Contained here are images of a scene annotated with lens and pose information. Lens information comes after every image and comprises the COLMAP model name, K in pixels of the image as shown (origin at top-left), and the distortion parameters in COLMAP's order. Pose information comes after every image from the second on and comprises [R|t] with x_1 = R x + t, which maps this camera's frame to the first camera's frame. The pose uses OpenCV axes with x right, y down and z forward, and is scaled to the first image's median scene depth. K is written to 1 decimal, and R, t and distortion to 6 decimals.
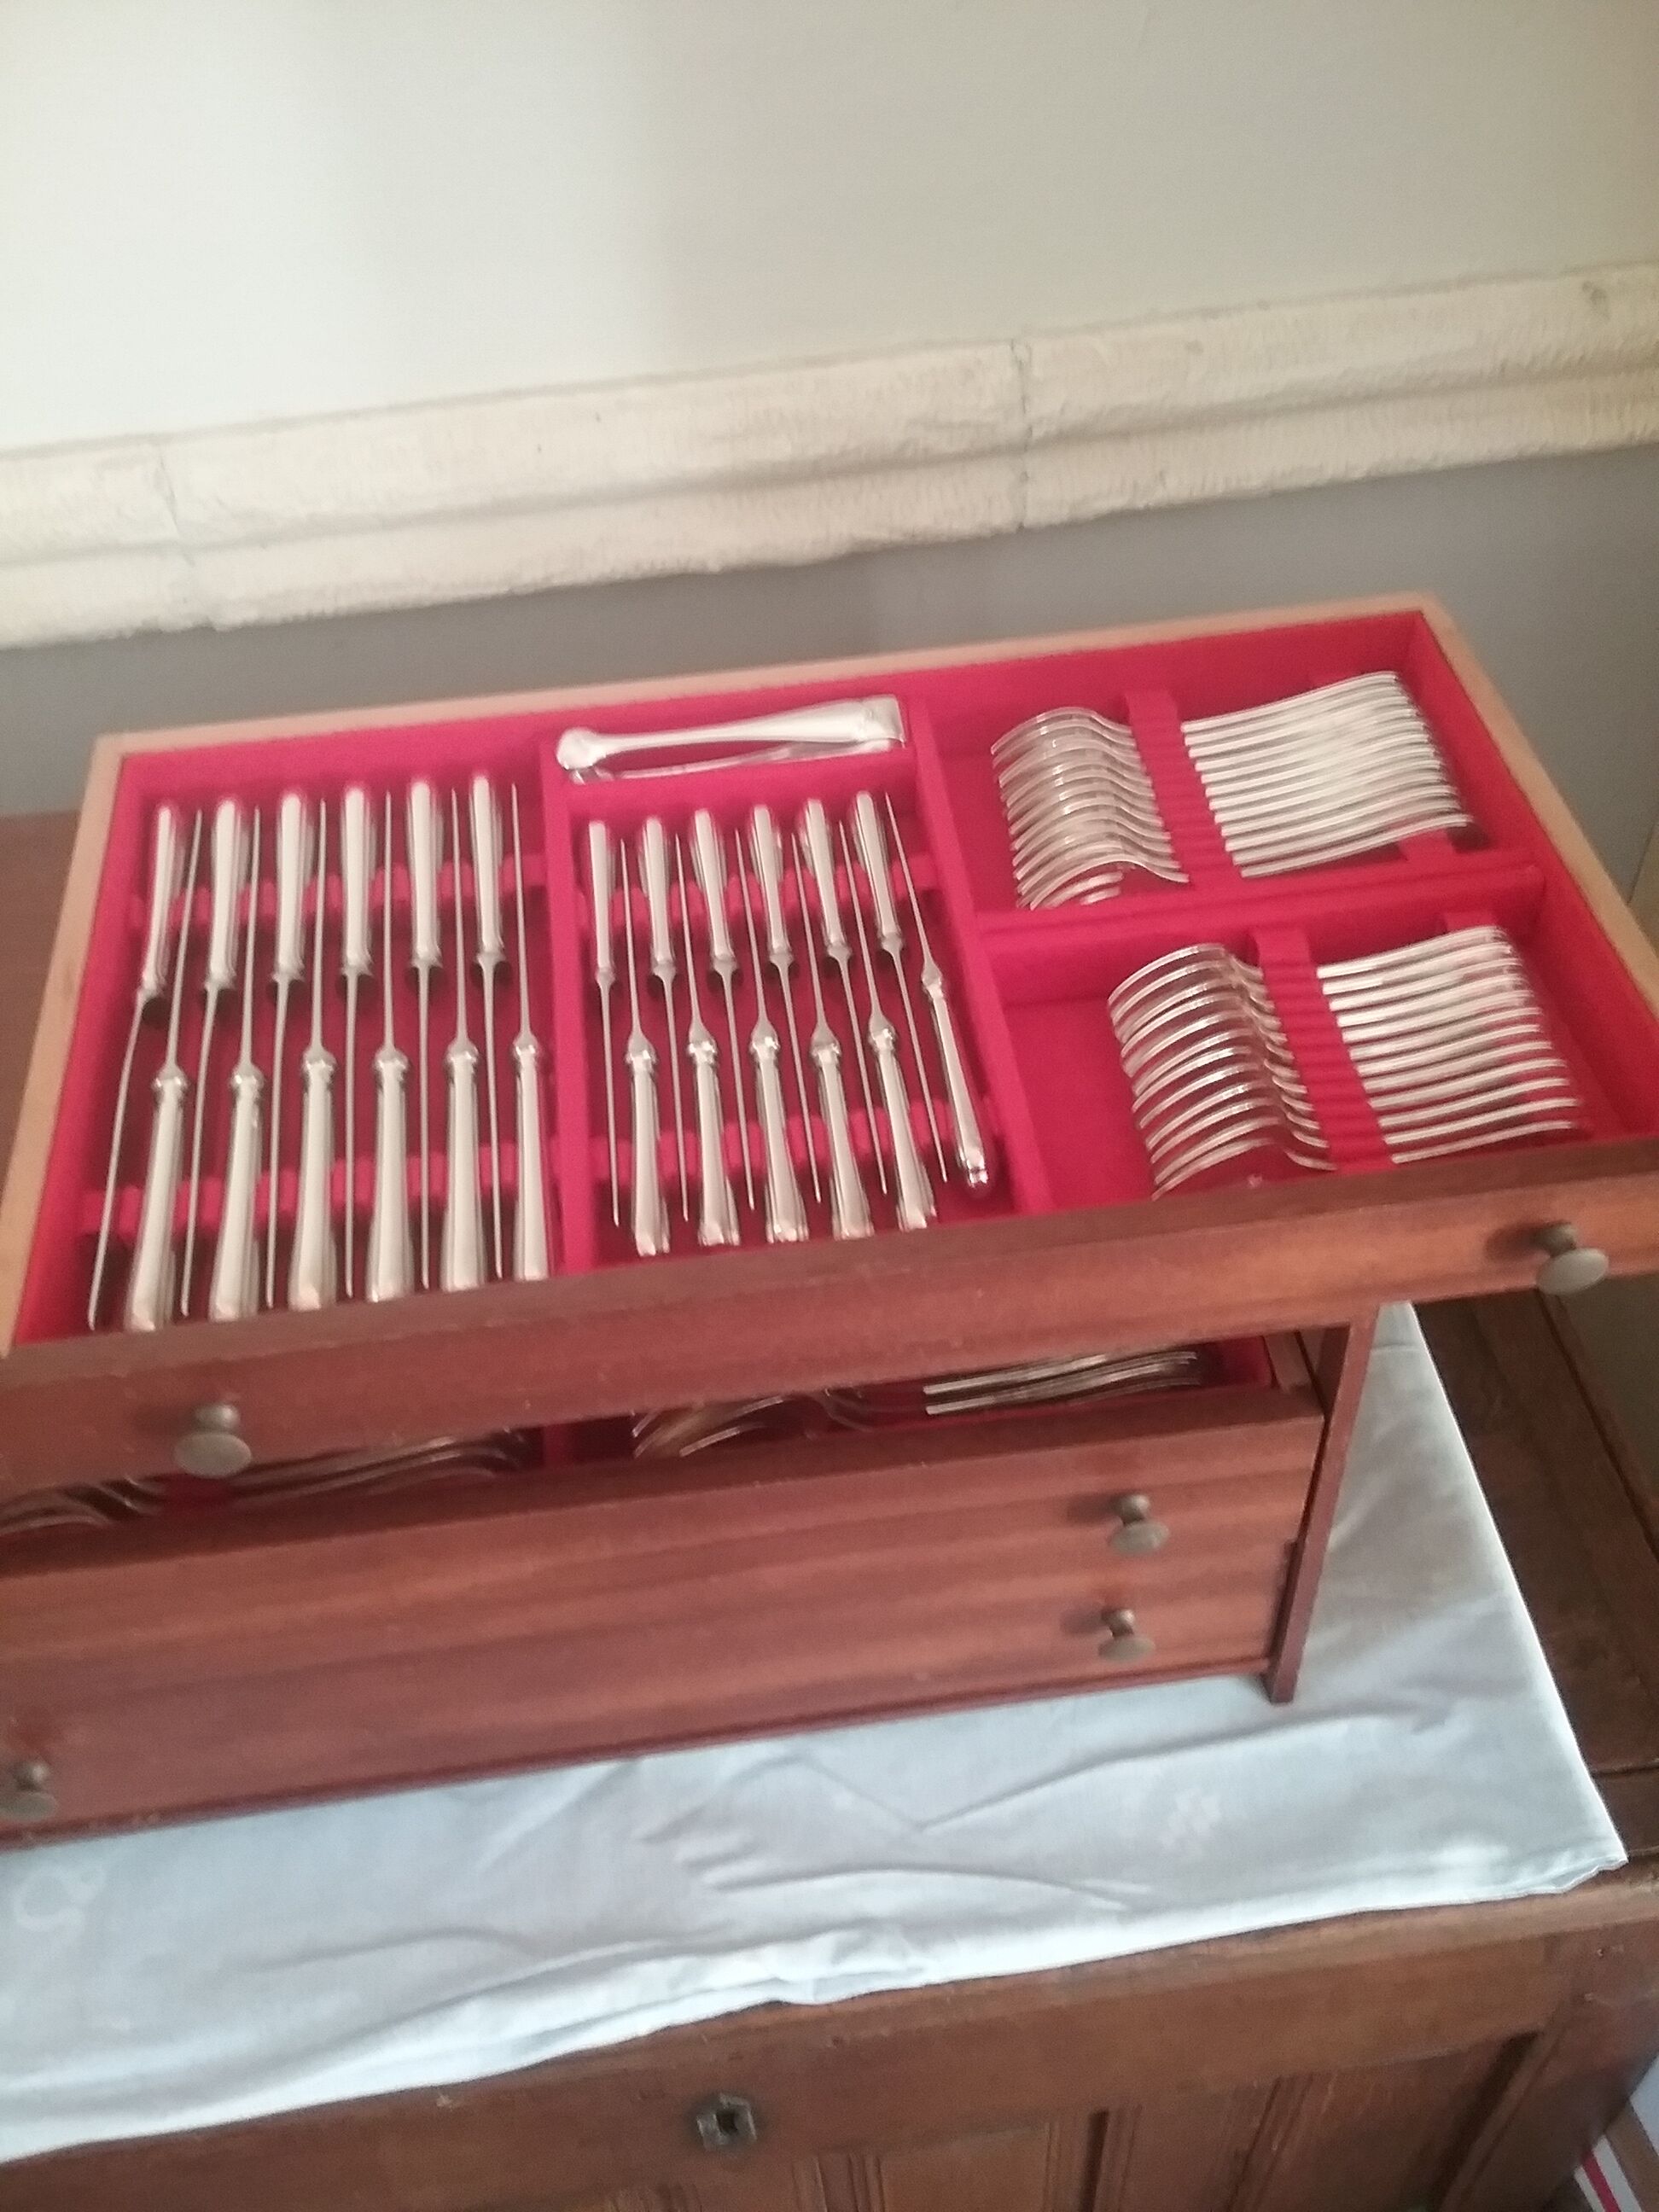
lens RADIAL K [[2064.1, 0, 908.3], [0, 2064.1, 1102.4], [0, 0, 1]] dist [0.063025, -0.152200]
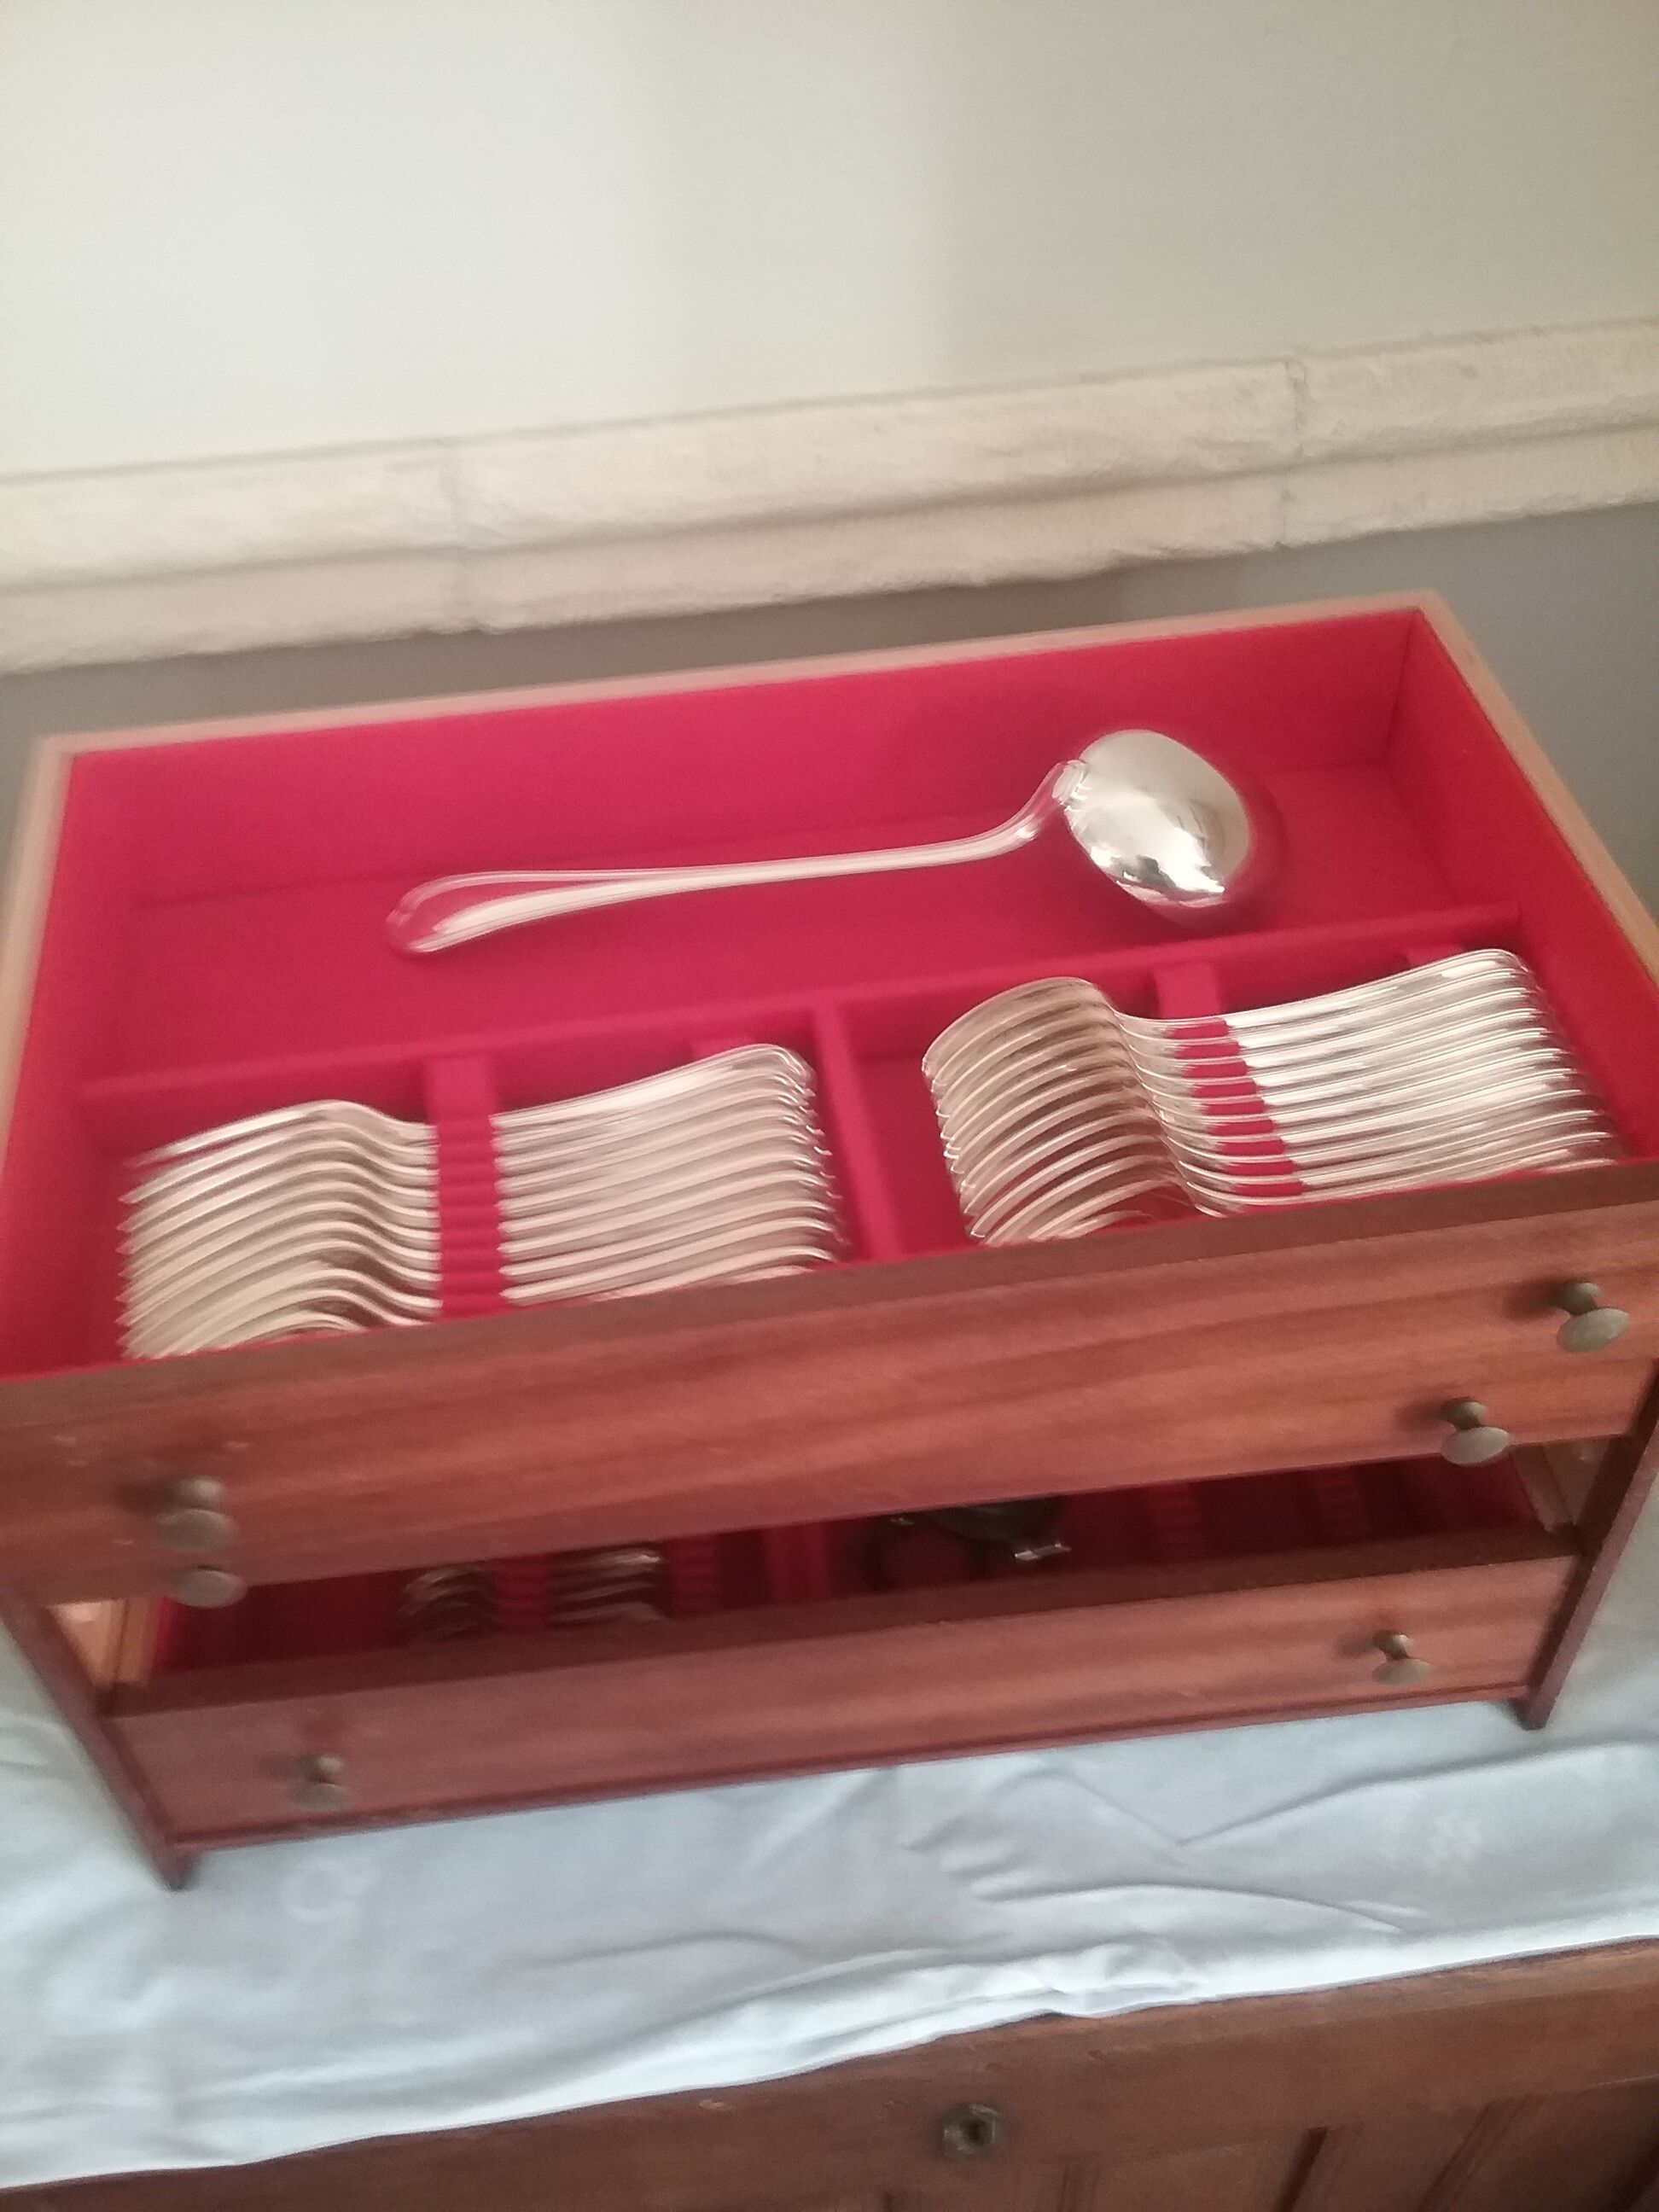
lens RADIAL K [[2064.1, 0, 908.3], [0, 2064.1, 1102.4], [0, 0, 1]] dist [0.063025, -0.152200]
pose [[0.999635, 0.024984, -0.010281, -0.126049], [-0.024967, 0.999687, 0.001741, -0.007370], [0.010322, -0.001484, 0.999946, -0.004758]]
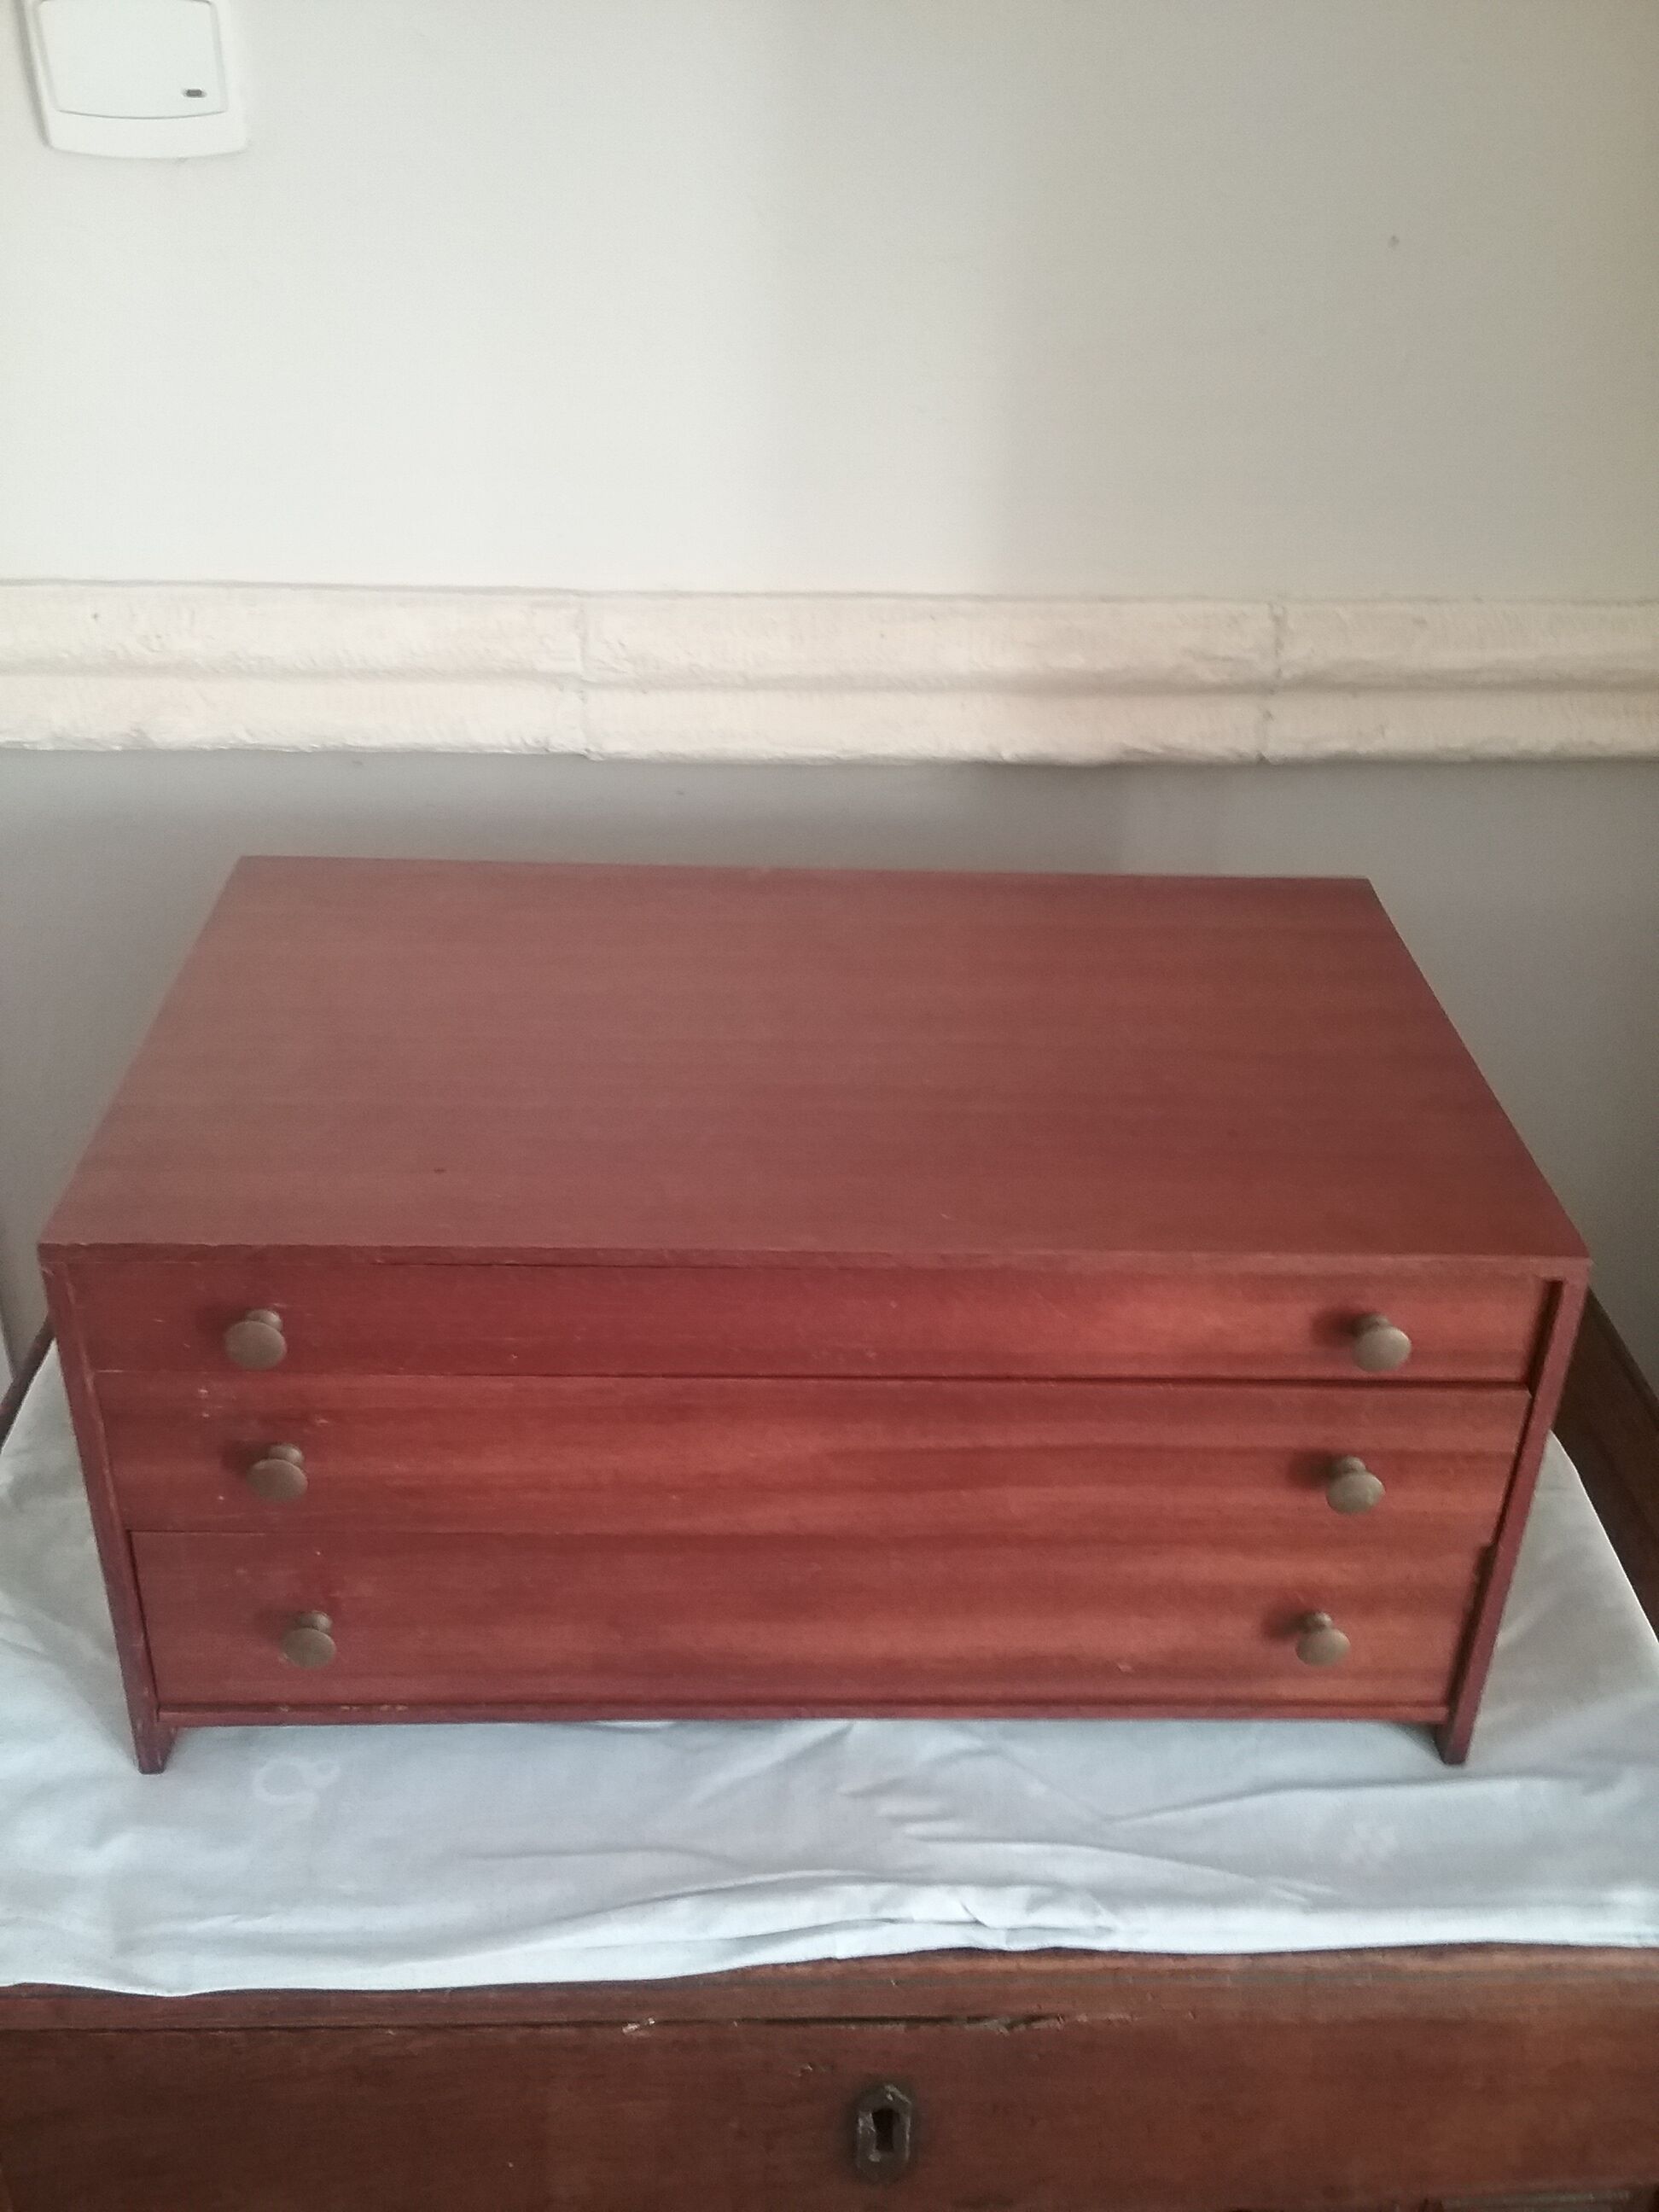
lens RADIAL K [[2064.1, 0, 908.3], [0, 2064.1, 1102.4], [0, 0, 1]] dist [0.063025, -0.152200]
pose [[0.993712, 0.104013, -0.041452, -0.089527], [-0.111361, 0.956624, -0.269200, 0.296739], [0.011654, 0.272124, 0.962192, -0.108386]]
